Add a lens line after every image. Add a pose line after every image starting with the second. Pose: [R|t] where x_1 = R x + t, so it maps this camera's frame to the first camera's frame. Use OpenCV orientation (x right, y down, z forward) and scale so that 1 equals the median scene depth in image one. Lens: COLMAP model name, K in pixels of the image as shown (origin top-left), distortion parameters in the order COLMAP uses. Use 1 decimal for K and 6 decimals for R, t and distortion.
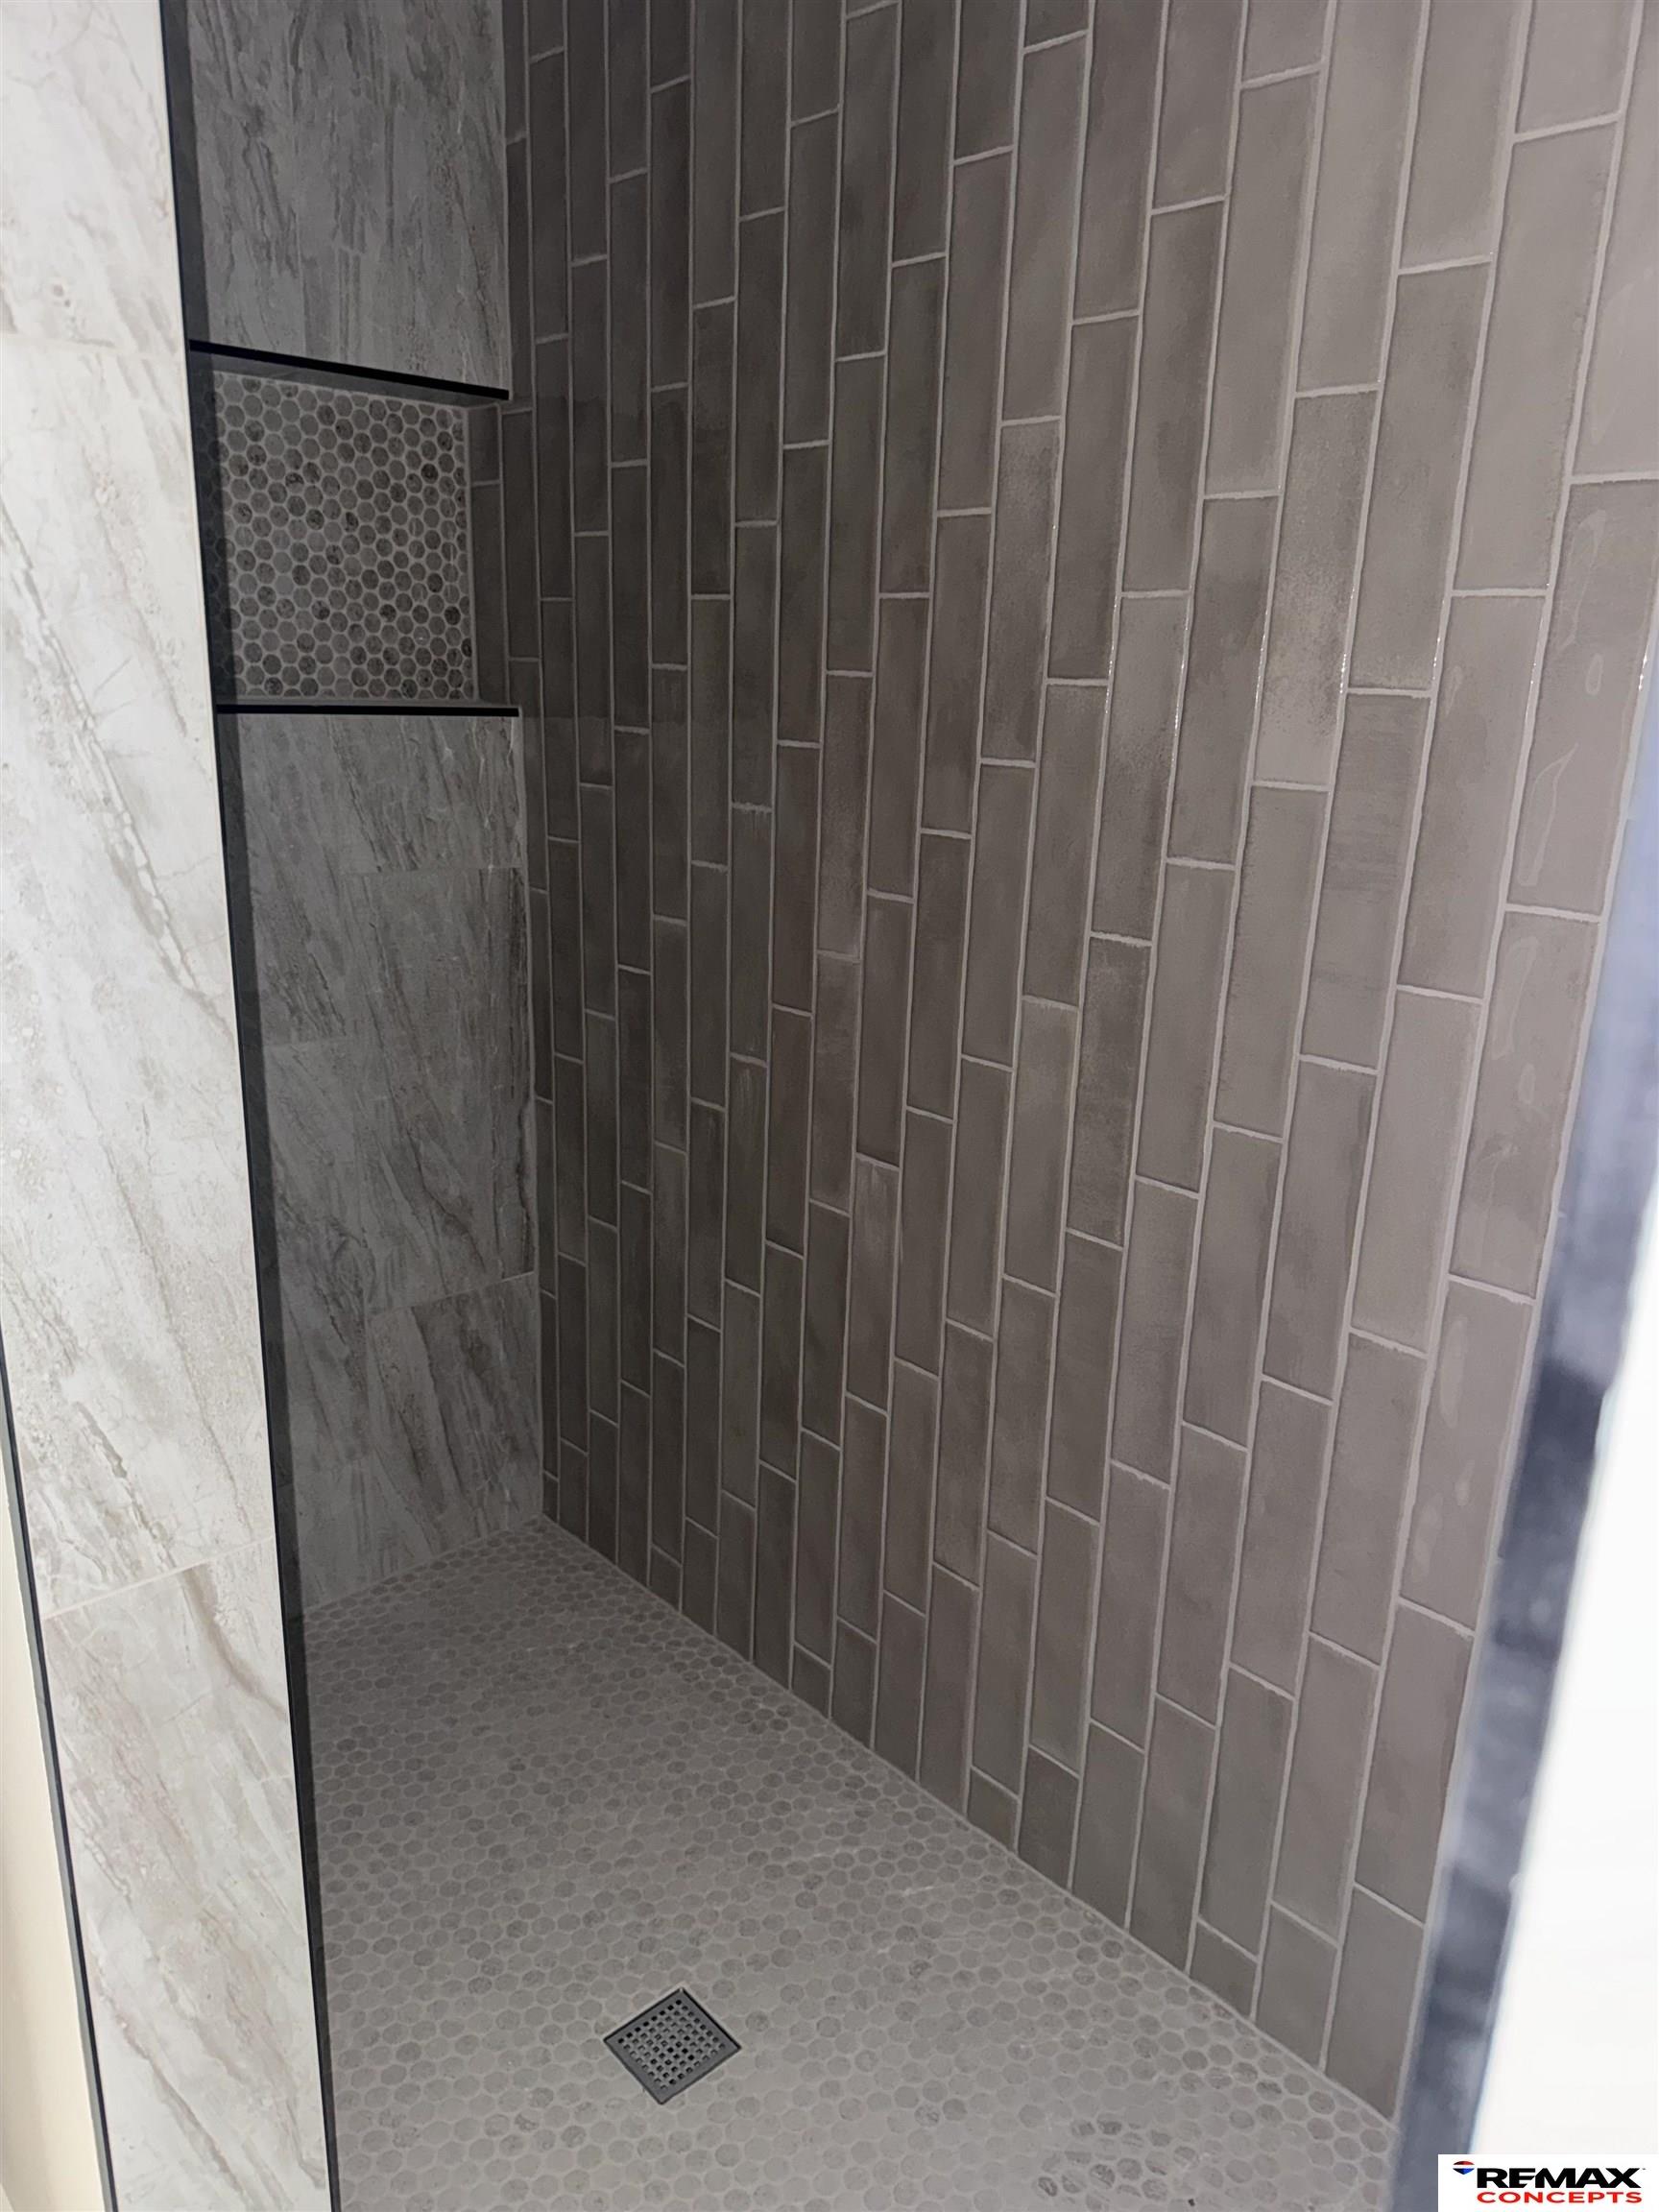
lens RADIAL K [[1535.5, 0, 823.4], [0, 1535.5, 1110.8], [0, 0, 1]] dist [0.115683, -0.158146]
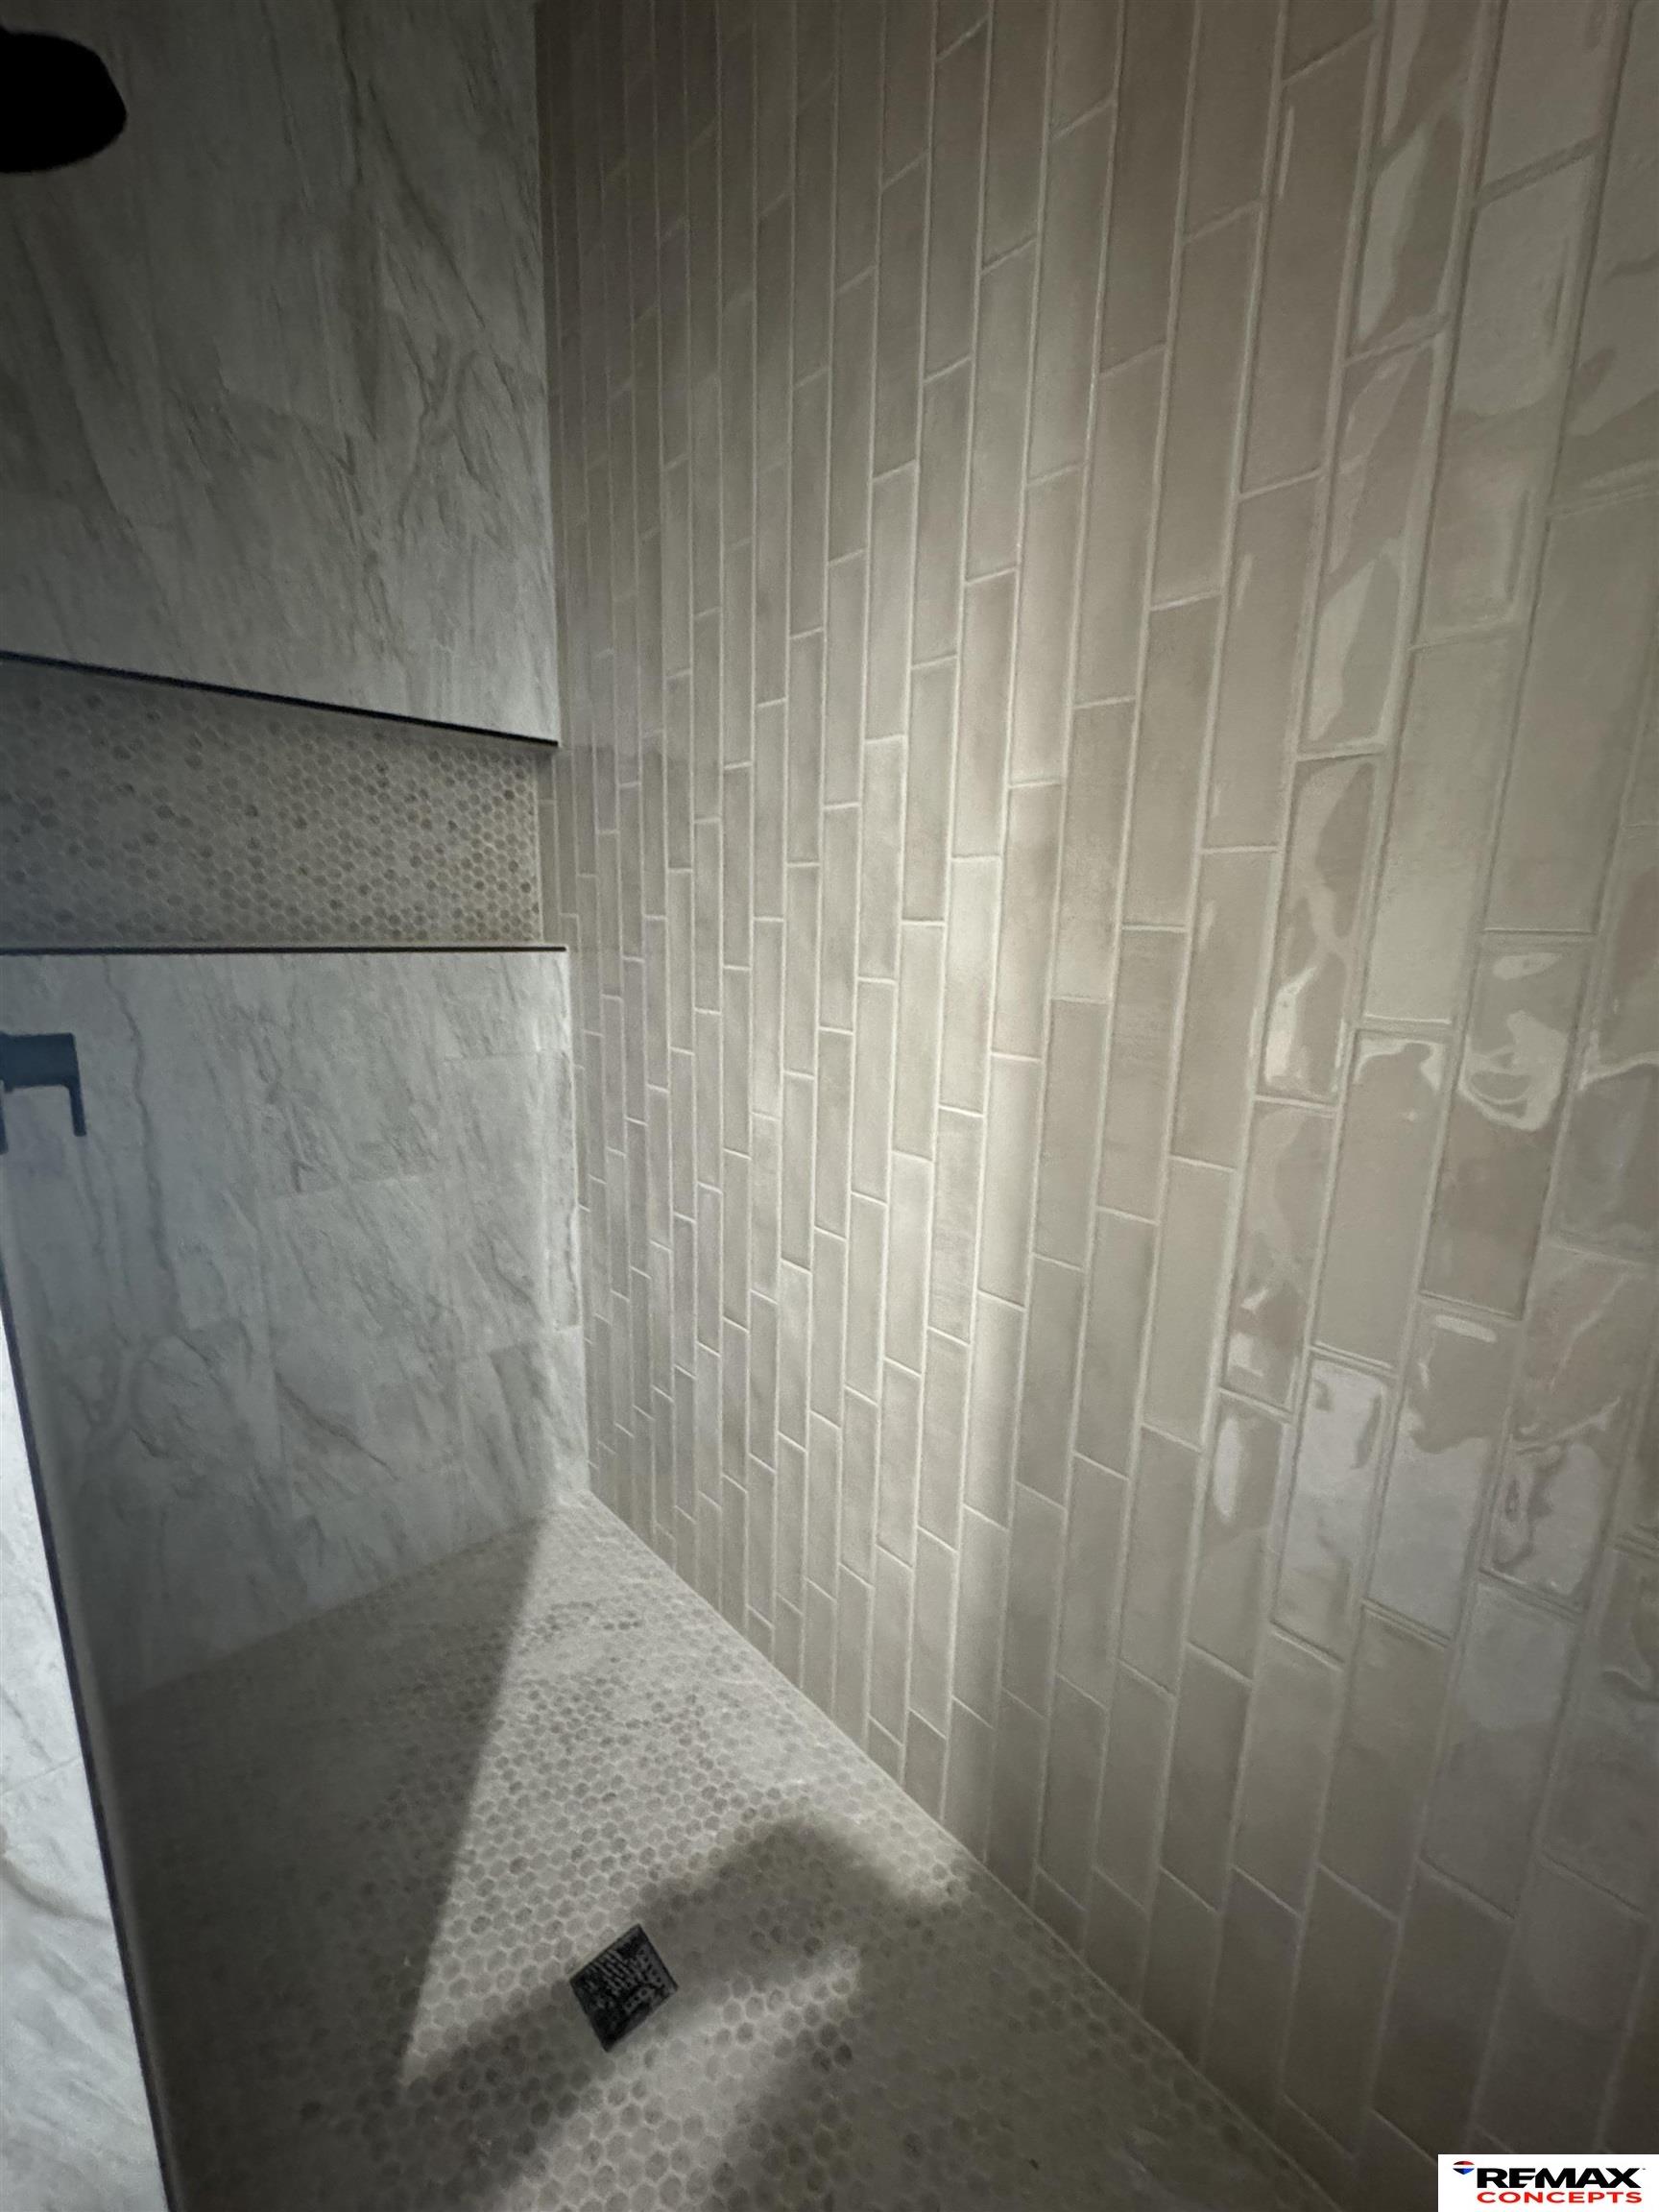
lens RADIAL K [[886.0, 0, 830.2], [0, 886.0, 1100.3], [0, 0, 1]] dist [-0.001027, -0.000128]
pose [[0.999967, -0.007511, 0.003103, 0.063262], [0.007742, 0.996537, -0.082786, -0.047452], [-0.002471, 0.082807, 0.996562, 0.196020]]
